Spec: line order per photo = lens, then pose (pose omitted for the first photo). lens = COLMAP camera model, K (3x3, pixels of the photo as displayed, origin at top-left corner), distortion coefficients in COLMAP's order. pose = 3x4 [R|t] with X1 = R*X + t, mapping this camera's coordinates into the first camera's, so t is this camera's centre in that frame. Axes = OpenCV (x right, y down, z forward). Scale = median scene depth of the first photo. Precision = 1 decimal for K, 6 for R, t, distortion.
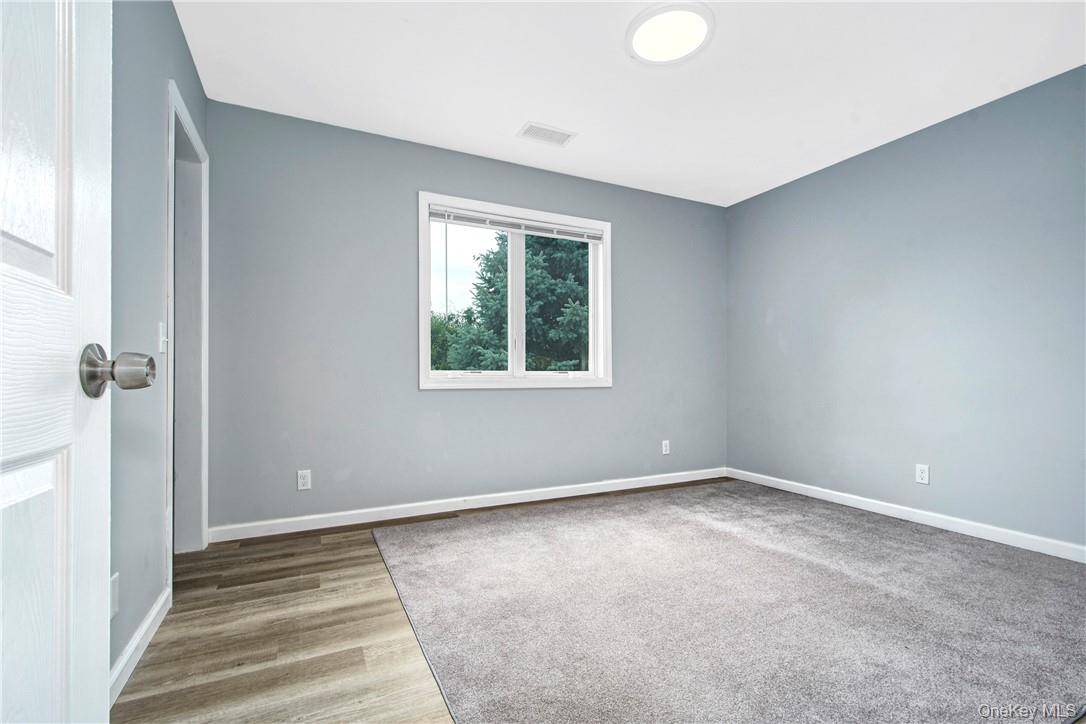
lens RADIAL K [[472.5, 0, 544.3], [0, 472.5, 369.7], [0, 0, 1]] dist [-0.000486, -0.000096]
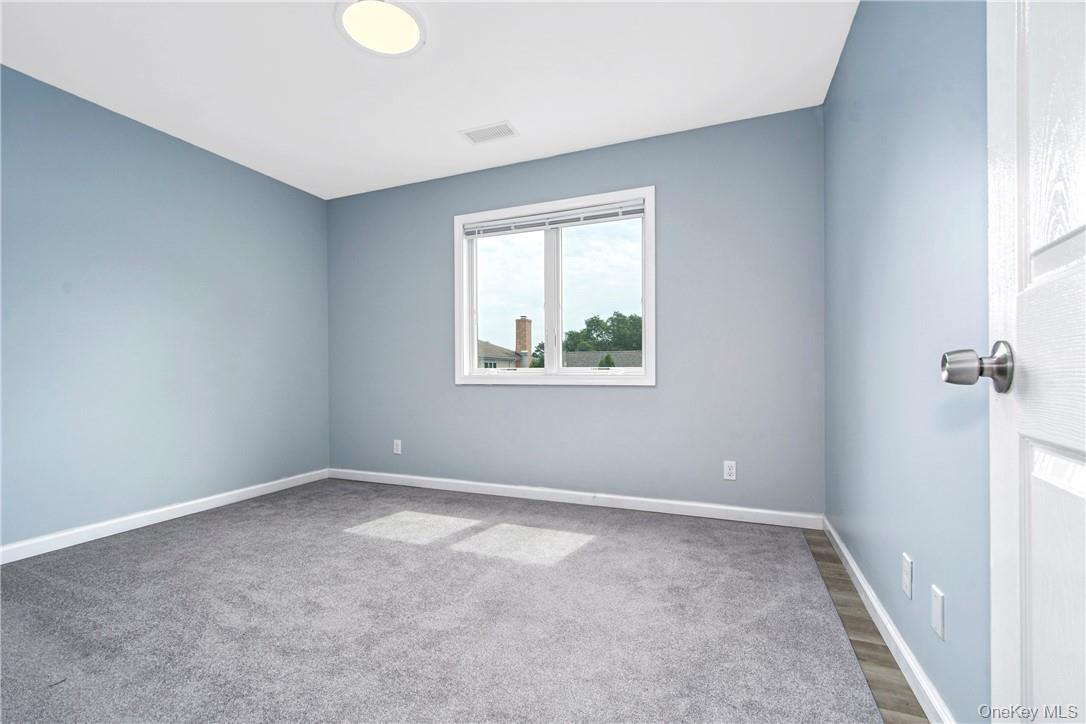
lens RADIAL K [[472.5, 0, 544.3], [0, 472.5, 369.7], [0, 0, 1]] dist [-0.000486, -0.000096]
pose [[0.659116, -0.003282, -0.752034, 0.765086], [0.011578, 0.999916, 0.005784, 0.001974], [0.751952, -0.012520, 0.659098, 0.378227]]
